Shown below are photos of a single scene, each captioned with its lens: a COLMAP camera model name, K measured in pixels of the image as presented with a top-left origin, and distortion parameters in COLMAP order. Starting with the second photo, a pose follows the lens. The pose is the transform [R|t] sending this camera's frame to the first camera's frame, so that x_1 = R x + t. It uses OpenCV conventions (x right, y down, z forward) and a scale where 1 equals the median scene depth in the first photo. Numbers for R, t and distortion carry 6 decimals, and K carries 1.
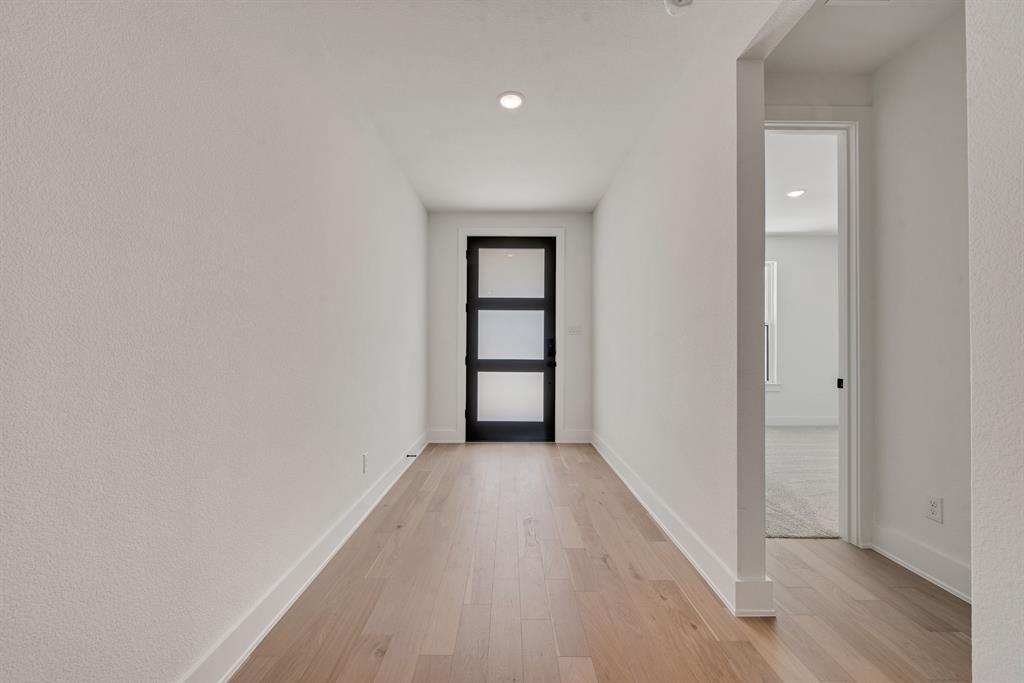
lens RADIAL K [[402.2, 0, 506.7], [0, 402.2, 344.6], [0, 0, 1]] dist [-0.000581, 0.000104]
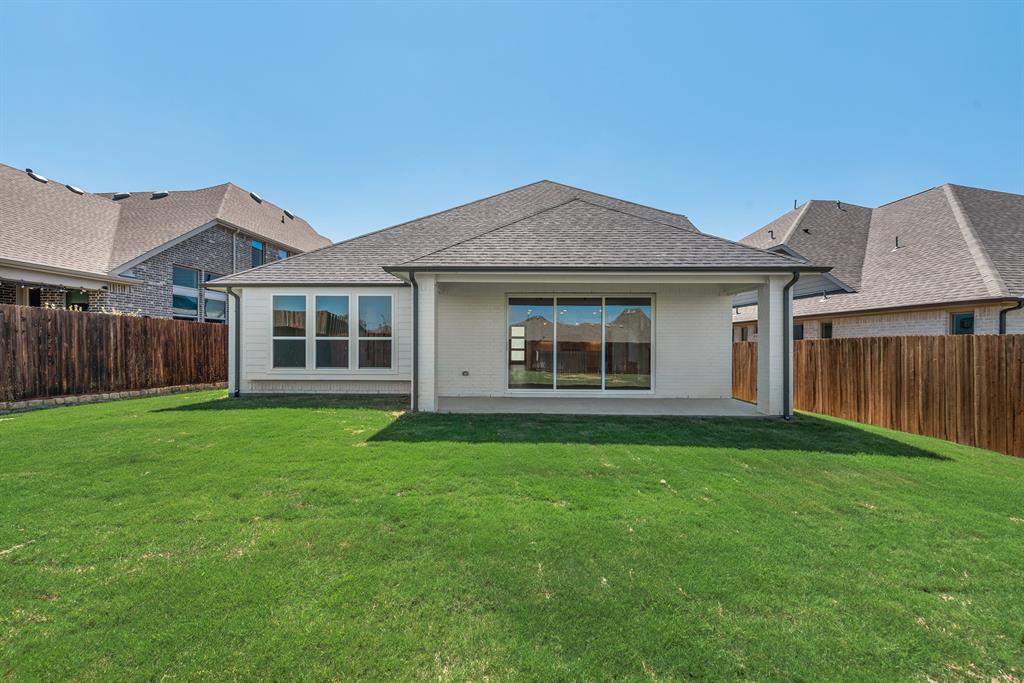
lens RADIAL K [[402.2, 0, 506.7], [0, 402.2, 344.6], [0, 0, 1]] dist [-0.000581, 0.000104]
pose [[0.999982, 0.003409, 0.004868, -0.155924], [-0.003432, 0.999983, 0.004701, -0.034982], [-0.004852, -0.004718, 0.999977, -4.045836]]
